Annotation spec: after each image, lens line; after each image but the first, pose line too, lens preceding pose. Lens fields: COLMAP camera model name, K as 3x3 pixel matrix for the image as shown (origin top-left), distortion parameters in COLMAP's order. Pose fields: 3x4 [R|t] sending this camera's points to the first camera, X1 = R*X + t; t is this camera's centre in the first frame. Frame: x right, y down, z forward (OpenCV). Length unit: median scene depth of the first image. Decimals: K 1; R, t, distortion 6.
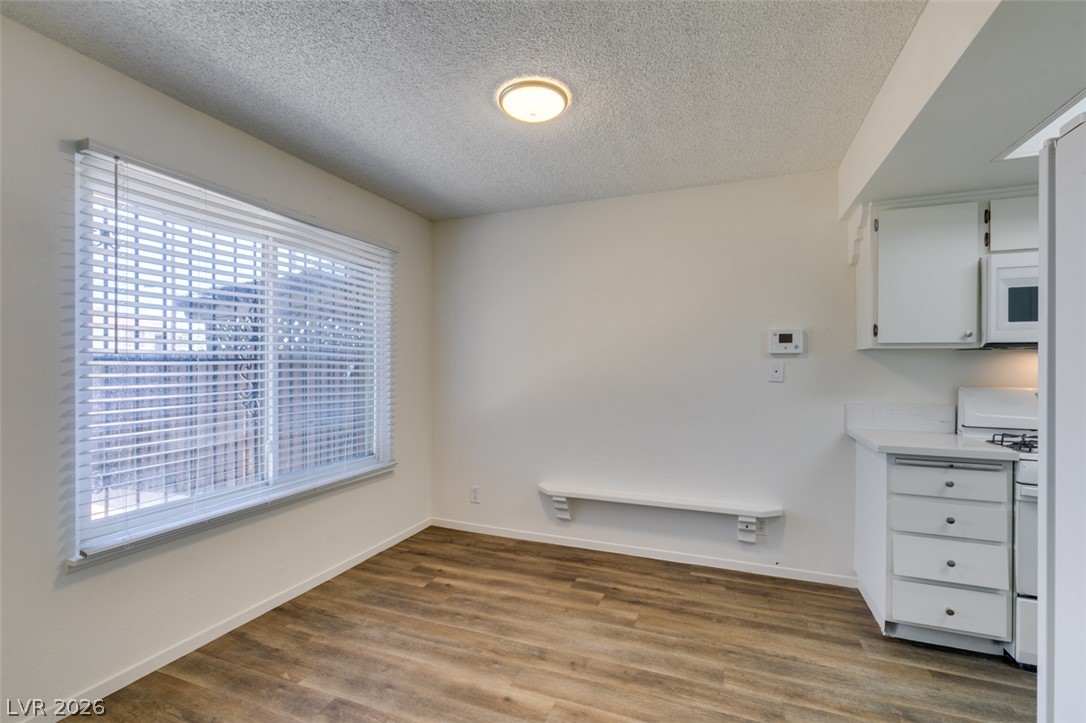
lens RADIAL K [[486.9, 0, 538.2], [0, 486.9, 364.7], [0, 0, 1]] dist [0.003718, -0.001329]
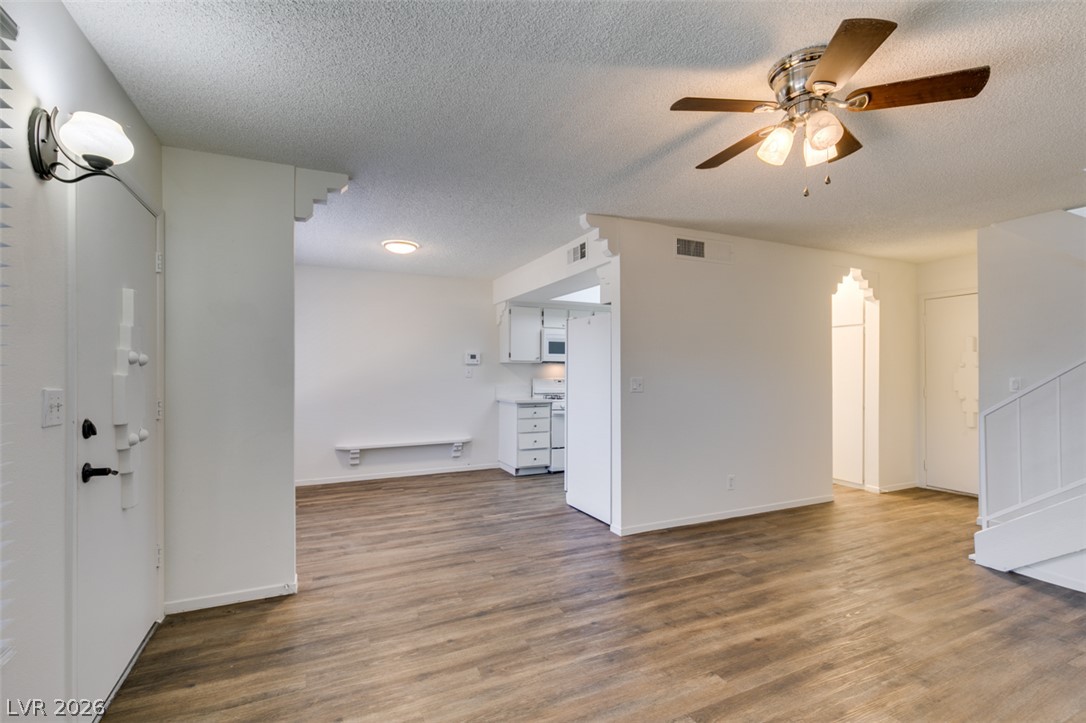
lens RADIAL K [[486.9, 0, 539.1], [0, 486.9, 364.8], [0, 0, 1]] dist [0.003718, -0.001329]
pose [[0.685495, 0.006636, 0.728047, -0.976142], [-0.002799, 0.999975, -0.006479, -0.006403], [-0.728072, 0.002404, 0.685497, -0.769190]]
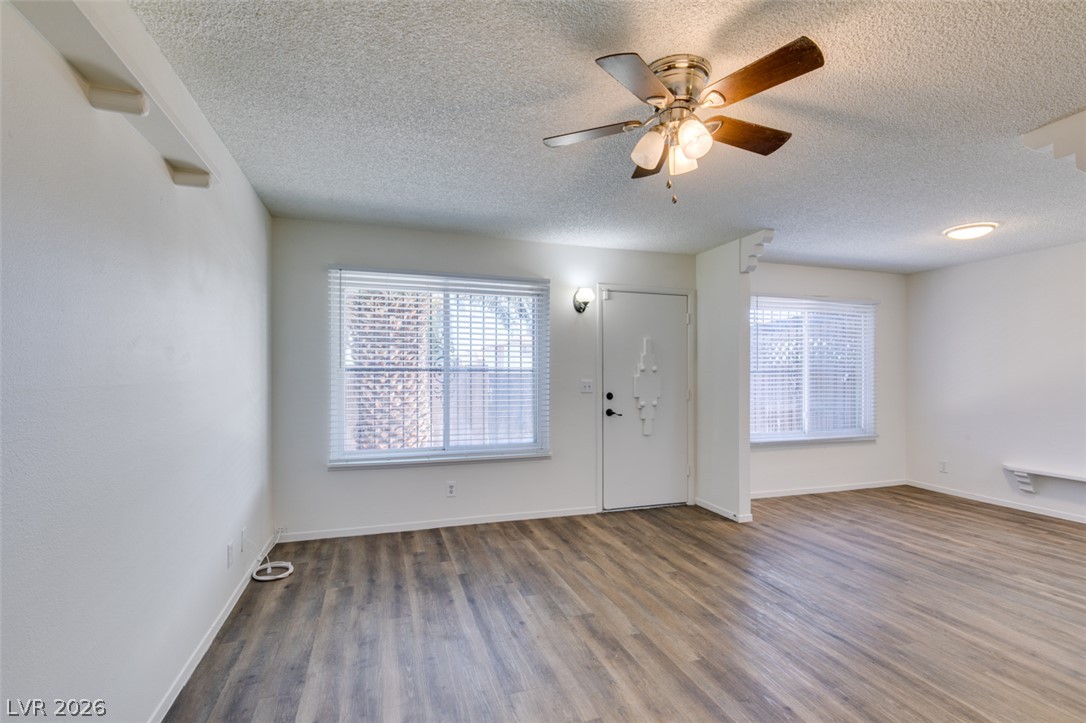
lens RADIAL K [[486.9, 0, 538.6], [0, 486.9, 371.9], [0, 0, 1]] dist [0.003718, -0.001329]
pose [[0.640092, -0.001027, -0.768298, 0.306864], [-0.000546, 0.999998, -0.001791, -0.005585], [0.768298, 0.001566, 0.640090, -1.203463]]
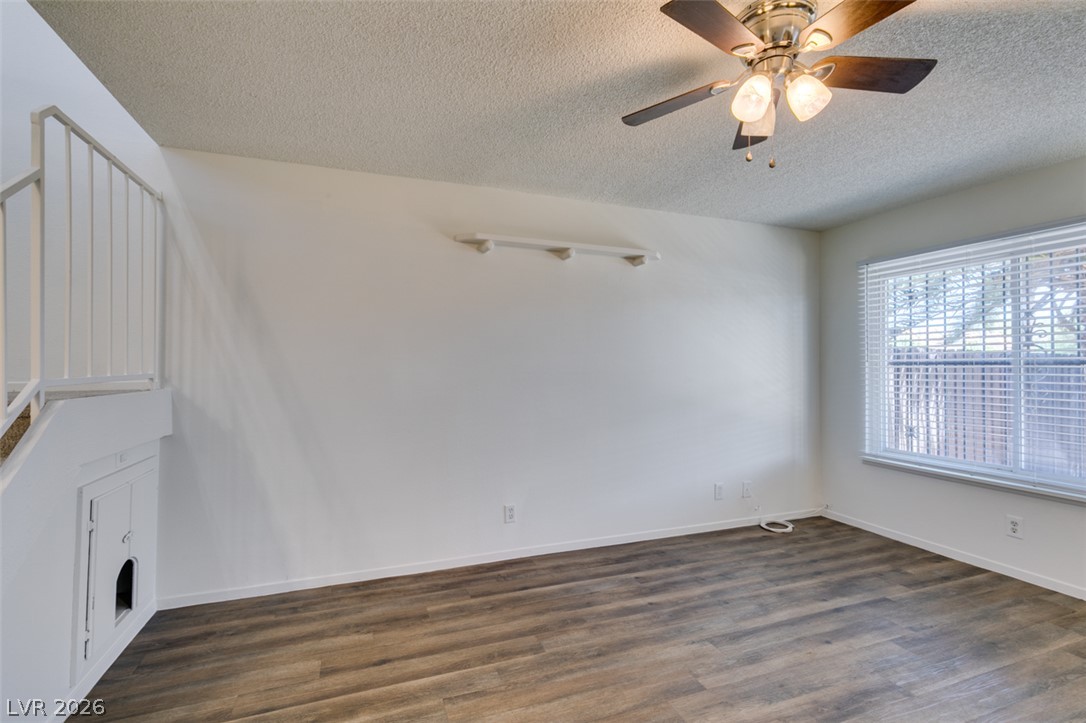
lens RADIAL K [[486.9, 0, 537.9], [0, 486.9, 360.0], [0, 0, 1]] dist [0.003718, -0.001329]
pose [[-0.742080, -0.011397, -0.670214, 0.529230], [-0.000056, 0.999856, -0.016941, -0.001613], [0.670311, -0.012534, -0.741974, -0.277180]]
